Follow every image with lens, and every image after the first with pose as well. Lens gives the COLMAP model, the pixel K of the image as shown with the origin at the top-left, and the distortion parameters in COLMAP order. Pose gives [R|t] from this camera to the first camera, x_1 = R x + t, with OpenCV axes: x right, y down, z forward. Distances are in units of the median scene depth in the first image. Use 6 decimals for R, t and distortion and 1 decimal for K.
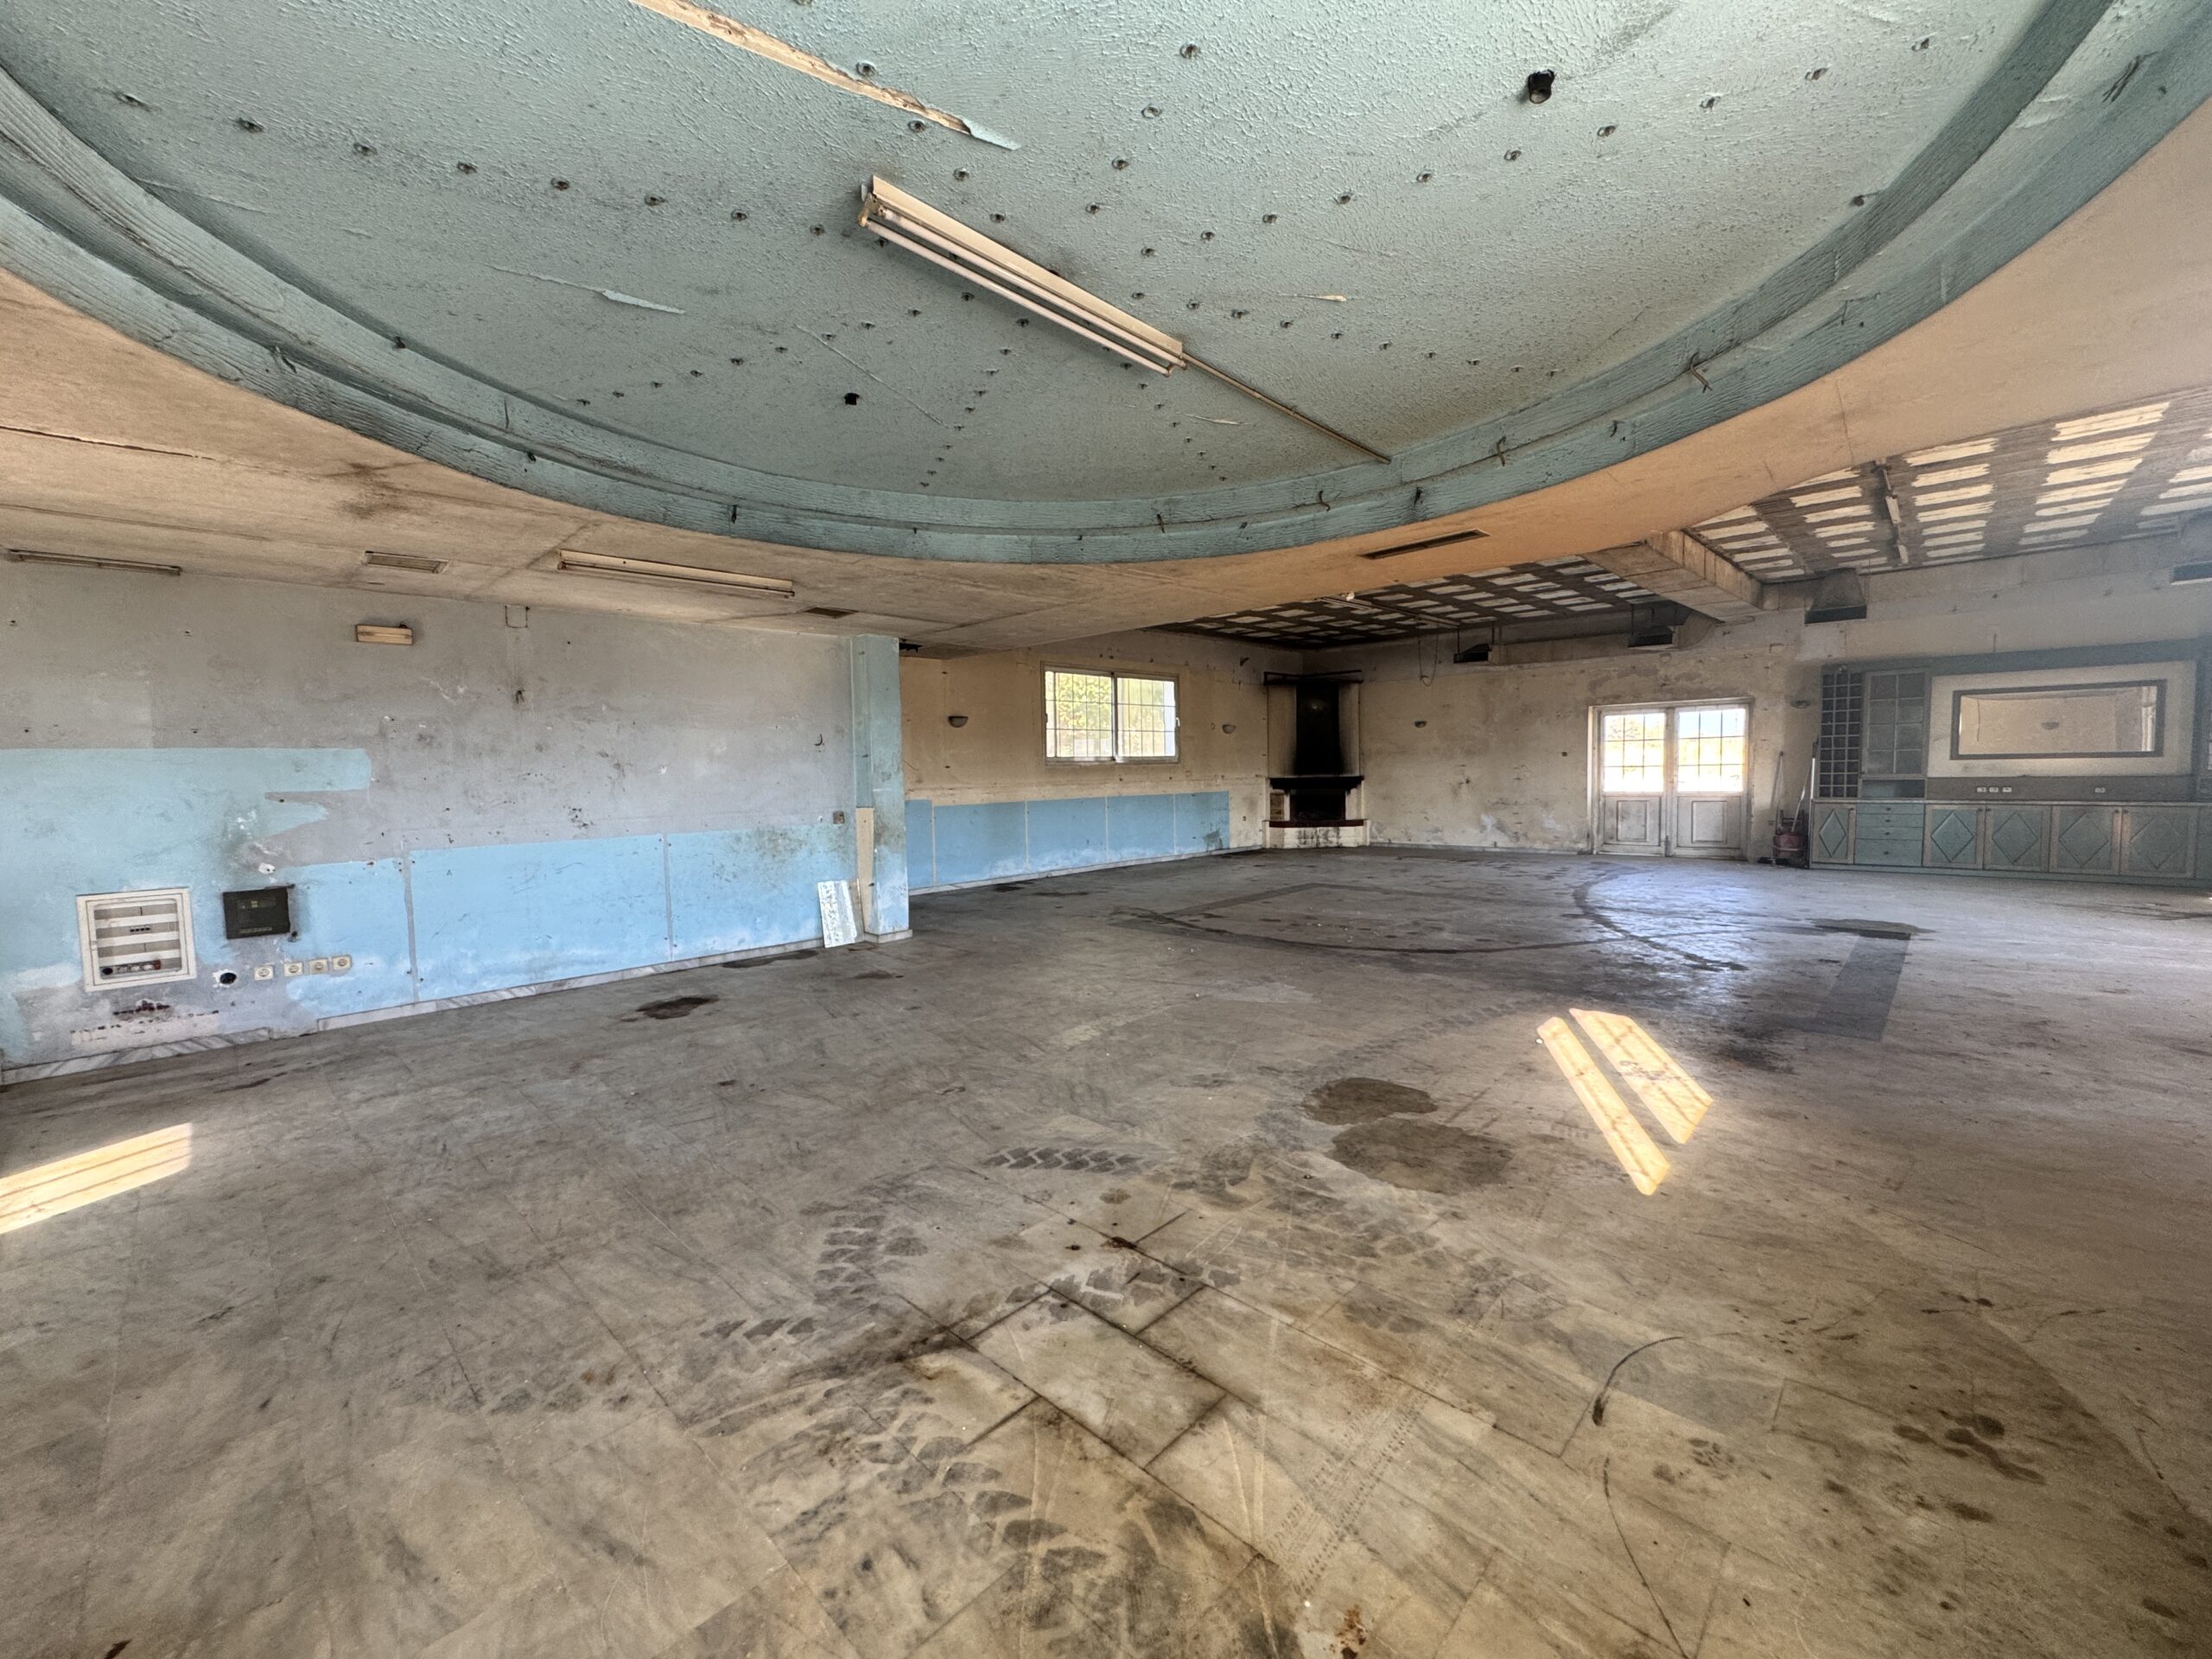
lens RADIAL K [[889.9, 0, 1111.0], [0, 889.9, 831.1], [0, 0, 1]] dist [-0.002131, 0.000403]
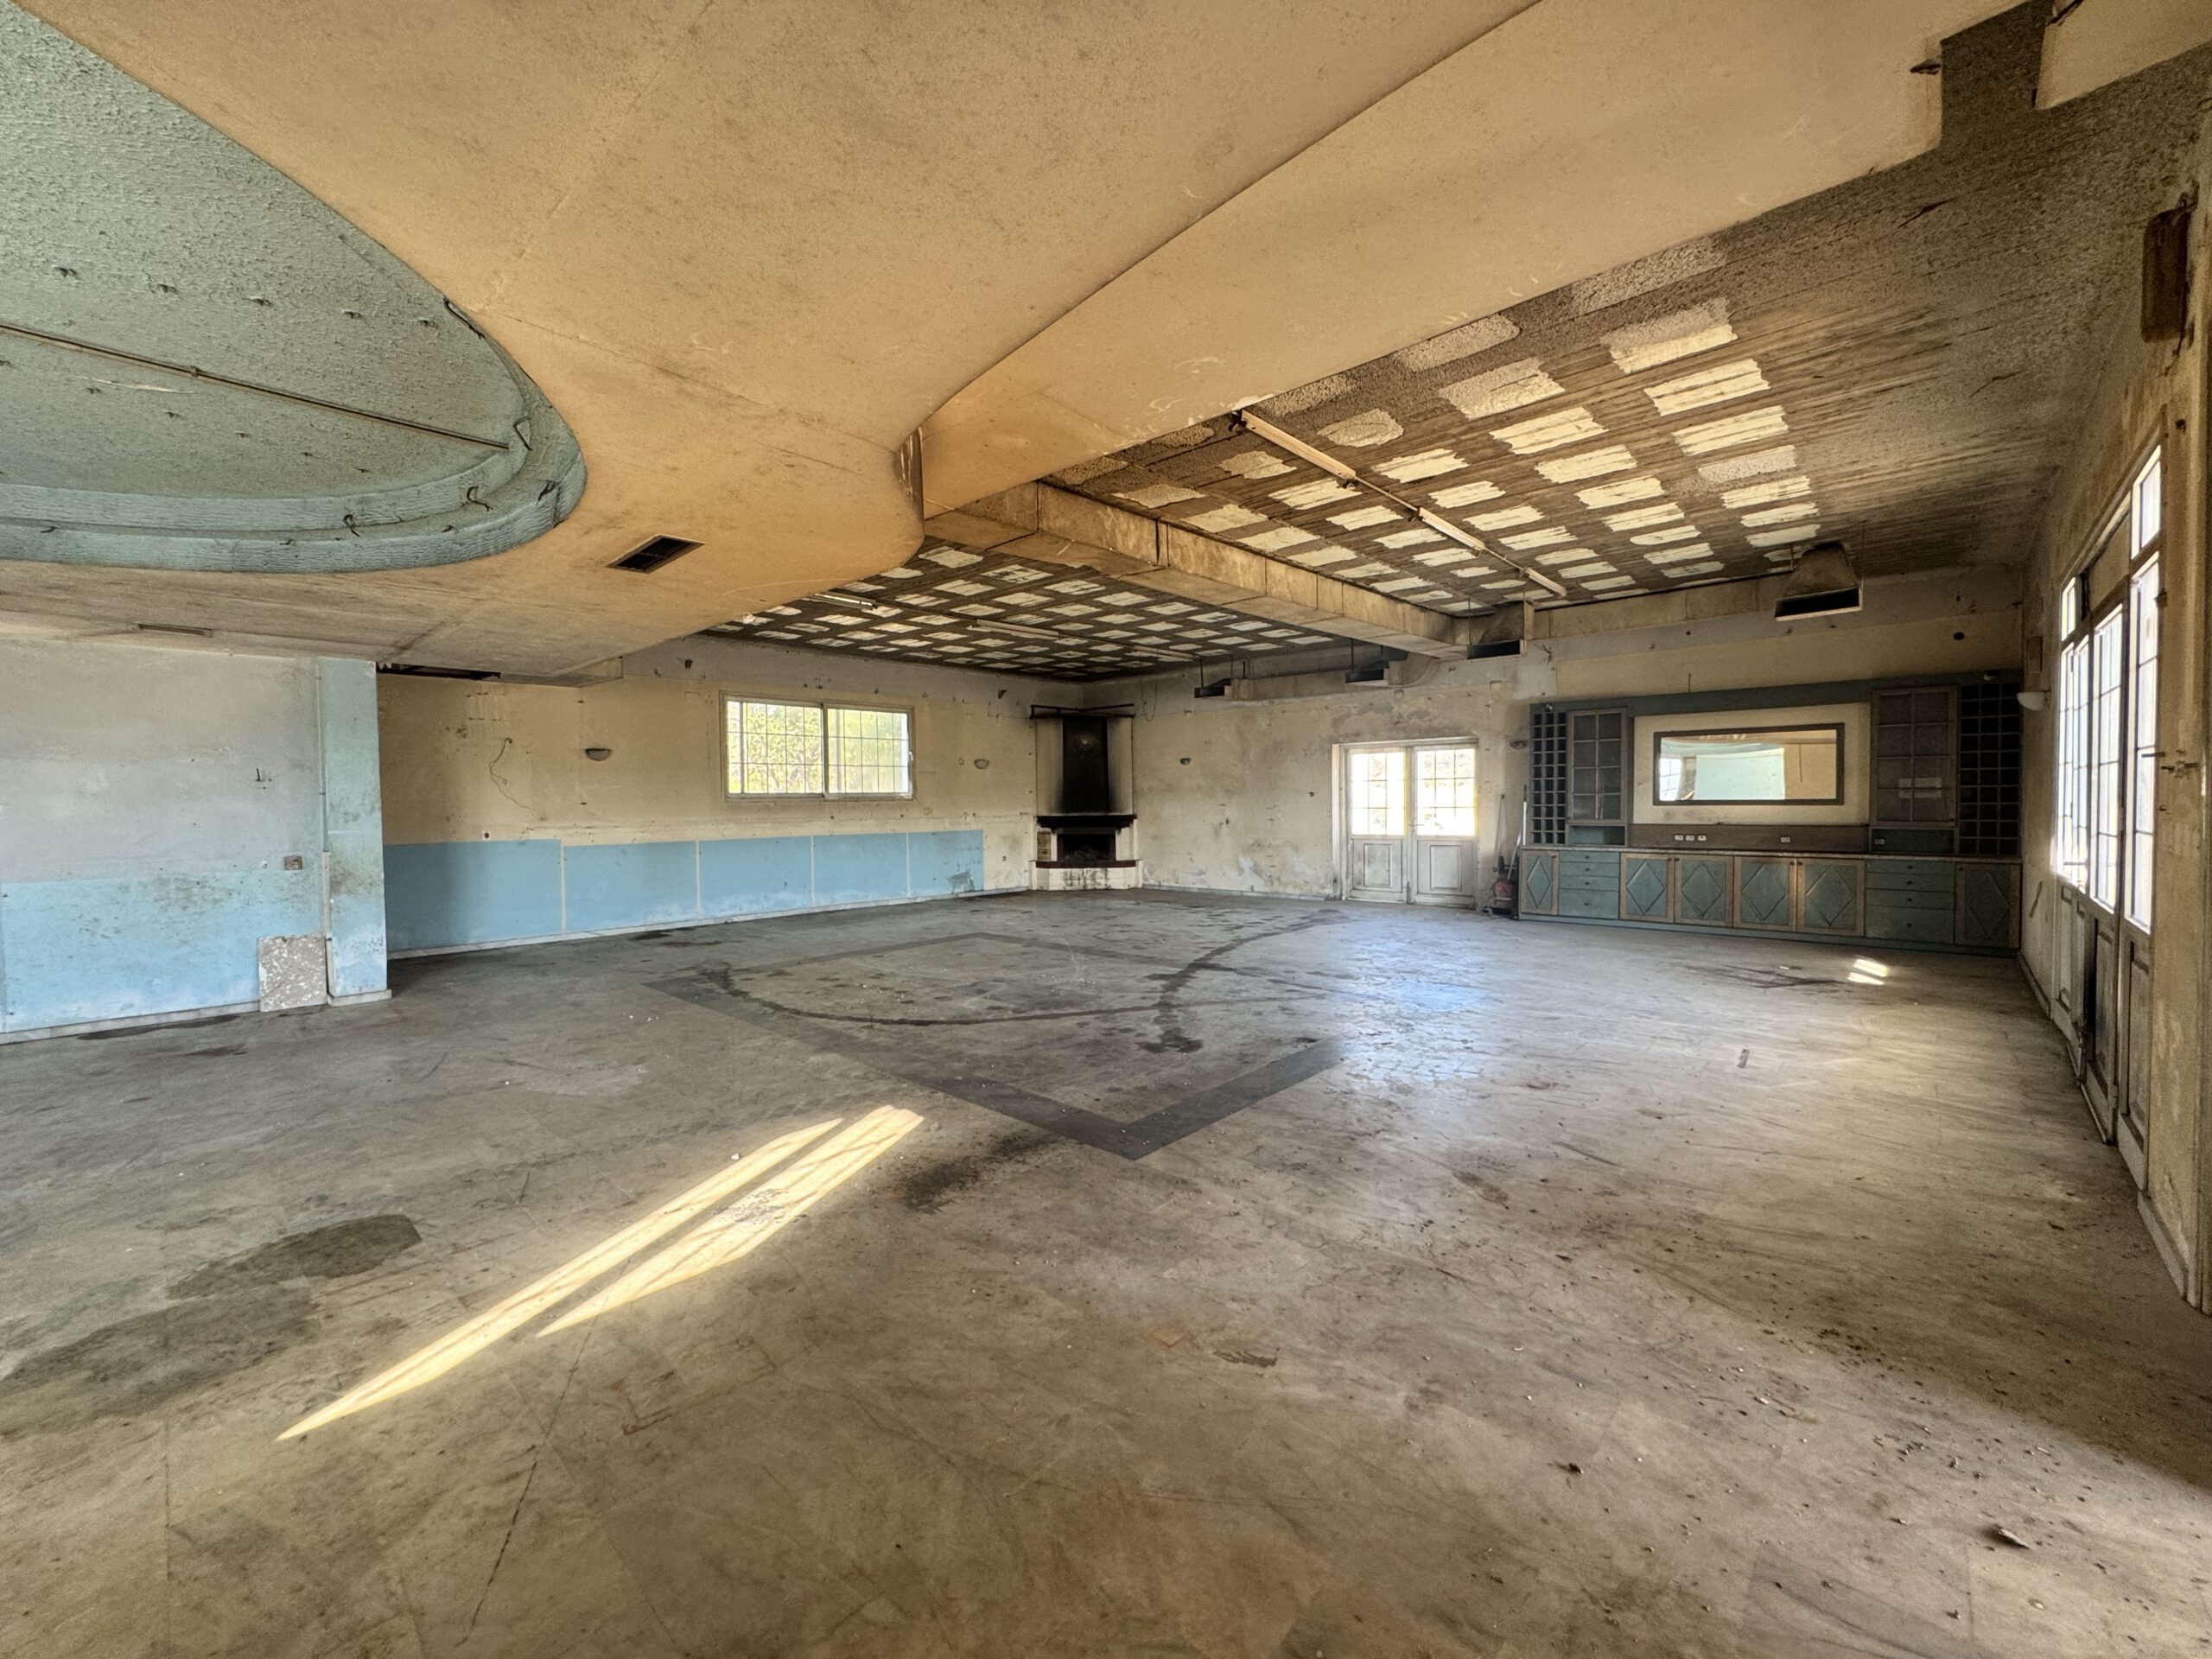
lens RADIAL K [[889.9, 0, 1109.4], [0, 889.9, 829.1], [0, 0, 1]] dist [-0.002131, 0.000403]
pose [[0.999741, 0.008003, 0.021290, 0.410769], [-0.007199, 0.999266, -0.037616, -0.018133], [-0.021575, 0.037453, 0.999065, 0.086156]]
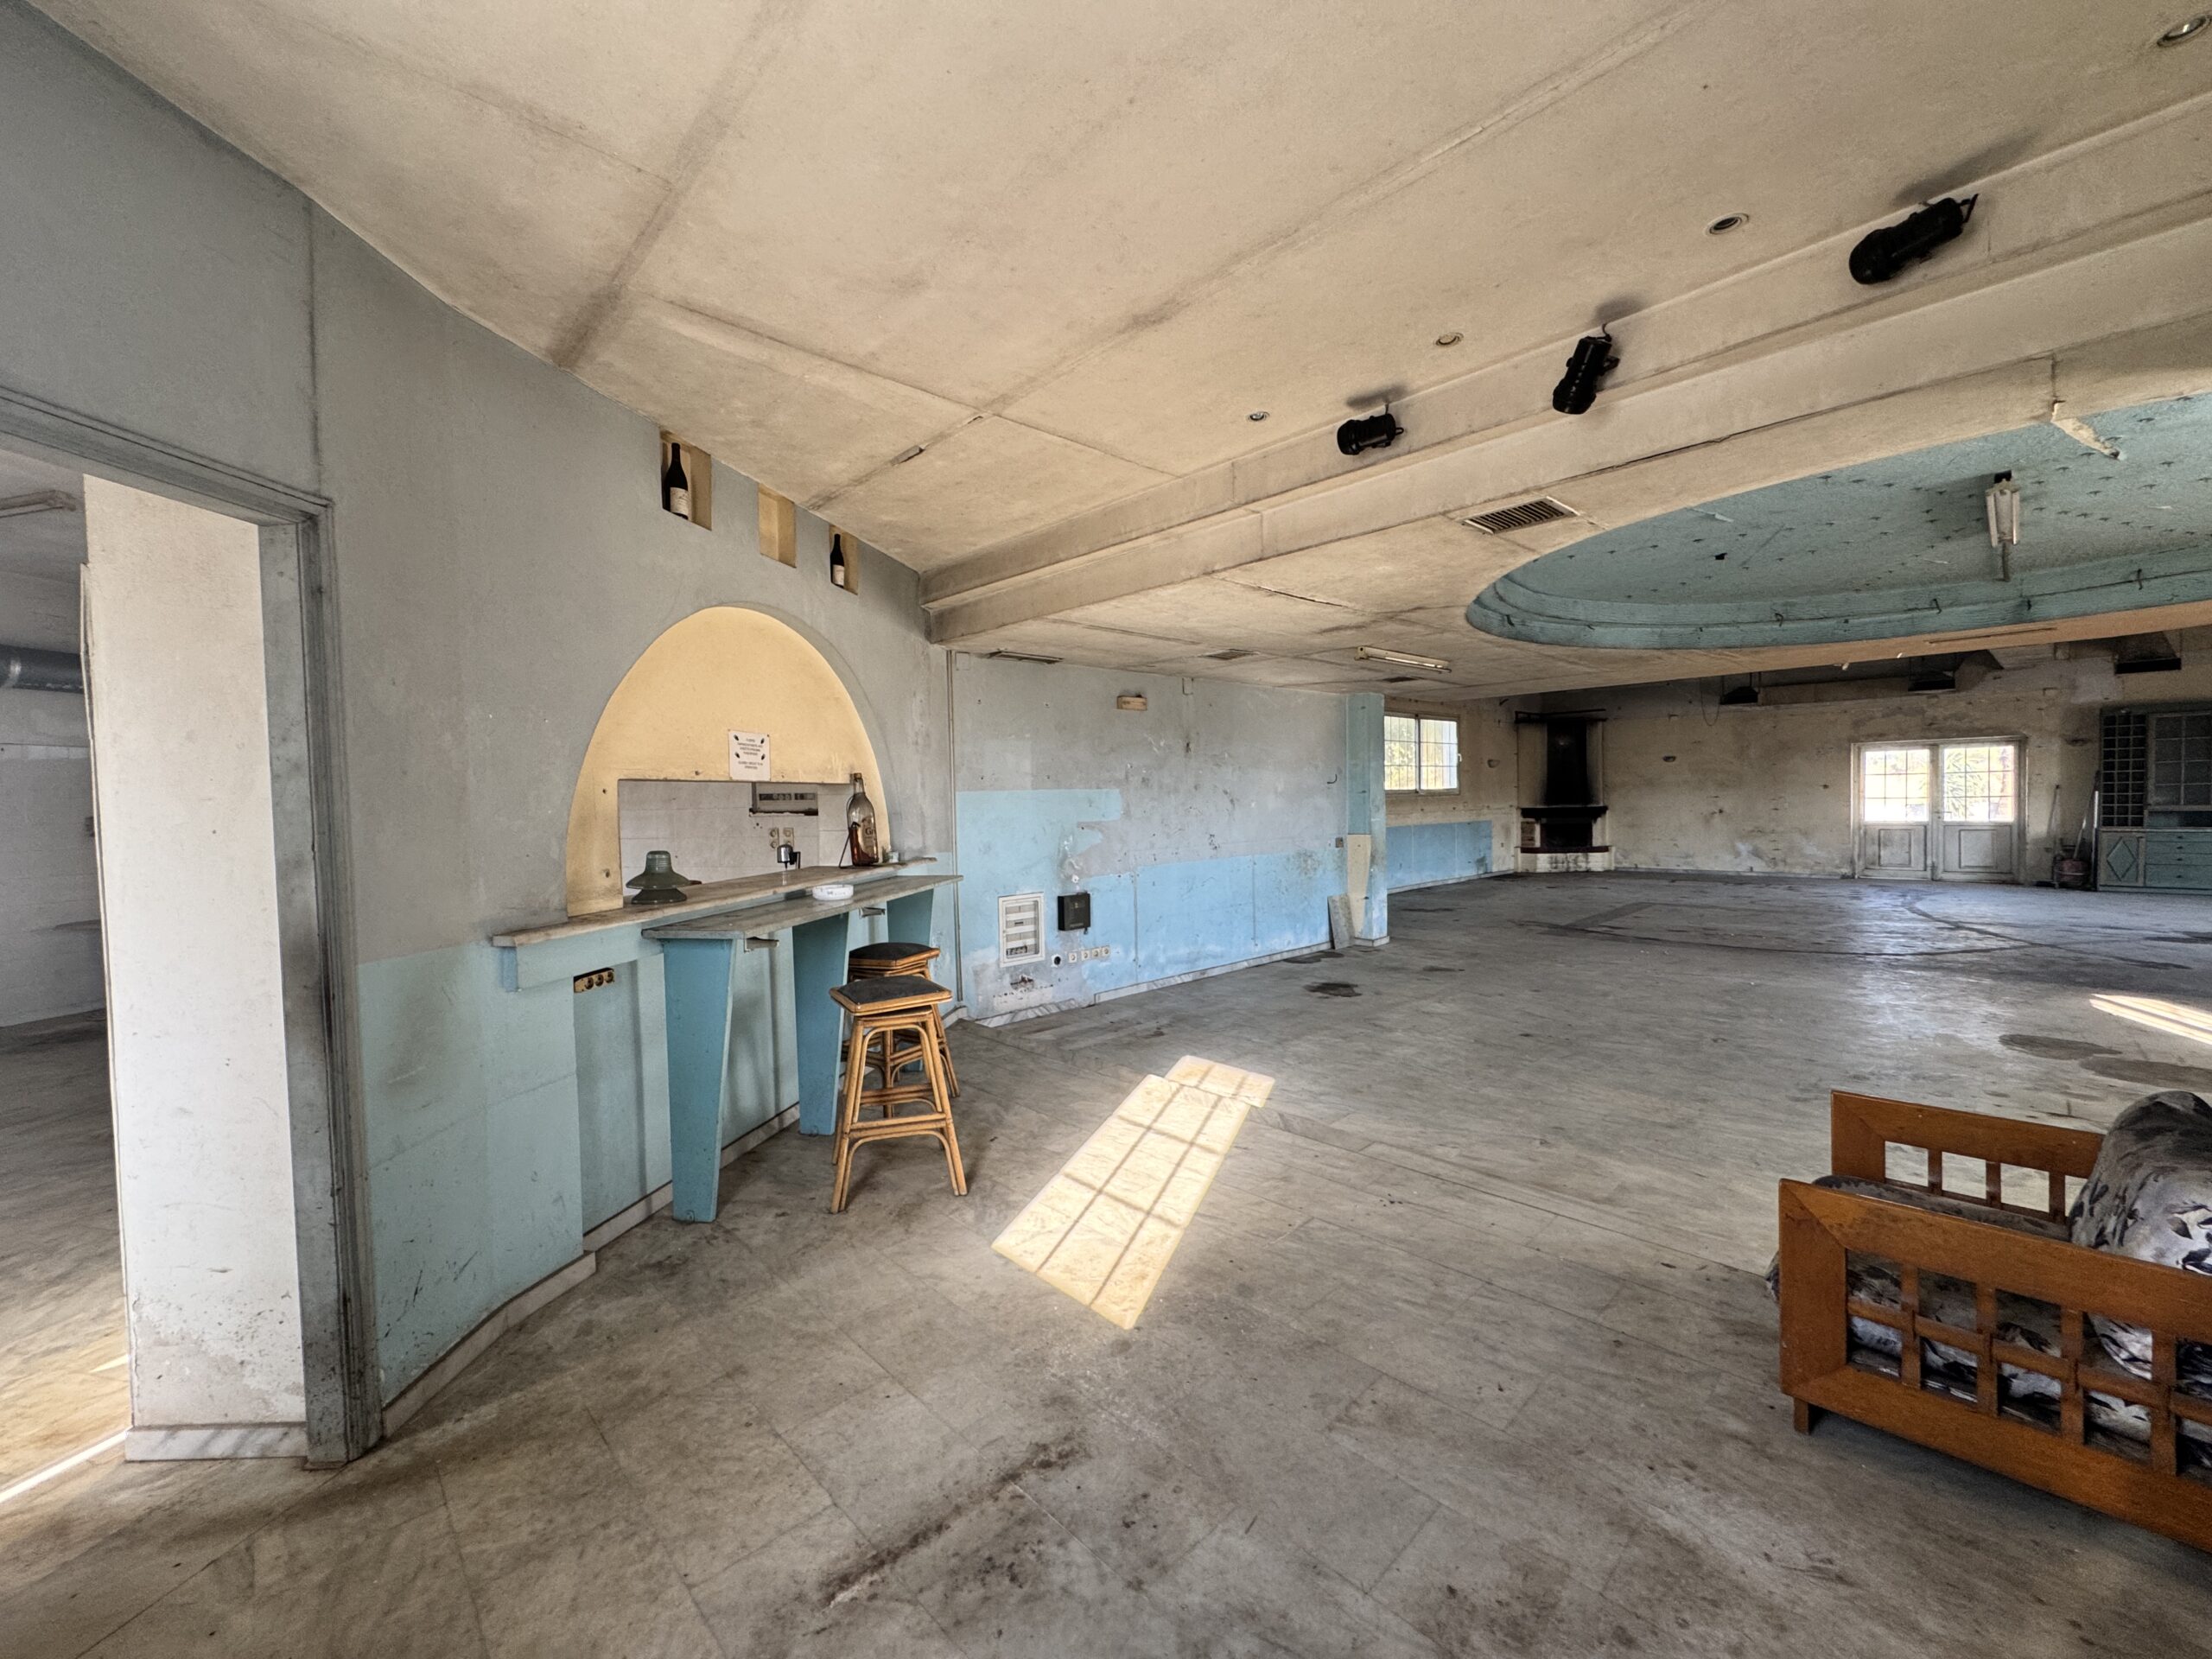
lens RADIAL K [[889.9, 0, 1112.7], [0, 889.9, 827.8], [0, 0, 1]] dist [-0.002131, 0.000403]
pose [[0.999052, 0.001467, -0.043500, -0.477568], [-0.002959, 0.999409, -0.034254, 0.006269], [0.043424, 0.034350, 0.998466, -0.192612]]
